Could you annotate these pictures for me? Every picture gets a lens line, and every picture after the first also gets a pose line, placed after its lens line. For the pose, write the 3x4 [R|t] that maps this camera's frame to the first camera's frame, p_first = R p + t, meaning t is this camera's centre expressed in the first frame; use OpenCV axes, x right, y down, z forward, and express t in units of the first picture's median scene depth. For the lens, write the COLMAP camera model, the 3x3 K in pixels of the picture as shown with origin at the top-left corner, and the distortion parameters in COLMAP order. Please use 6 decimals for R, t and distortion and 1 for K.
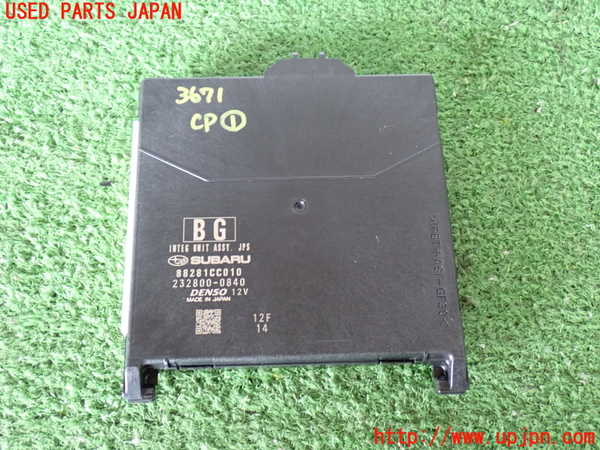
lens RADIAL K [[767.9, 0, 301.1], [0, 767.9, 226.2], [0, 0, 1]] dist [0.028923, 0.000000]
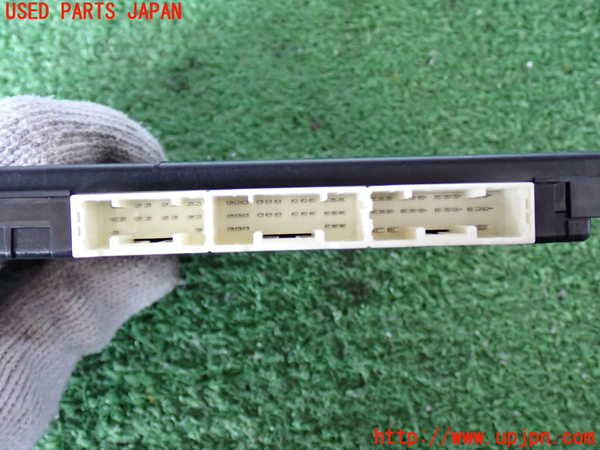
lens RADIAL K [[767.9, 0, 299.4], [0, 767.9, 223.8], [0, 0, 1]] dist [0.028923, 0.000000]
pose [[0.993117, -0.104083, 0.053719, 0.099783], [0.103514, 0.994539, 0.013272, 0.008568], [-0.054807, -0.007620, 0.998468, 0.133608]]
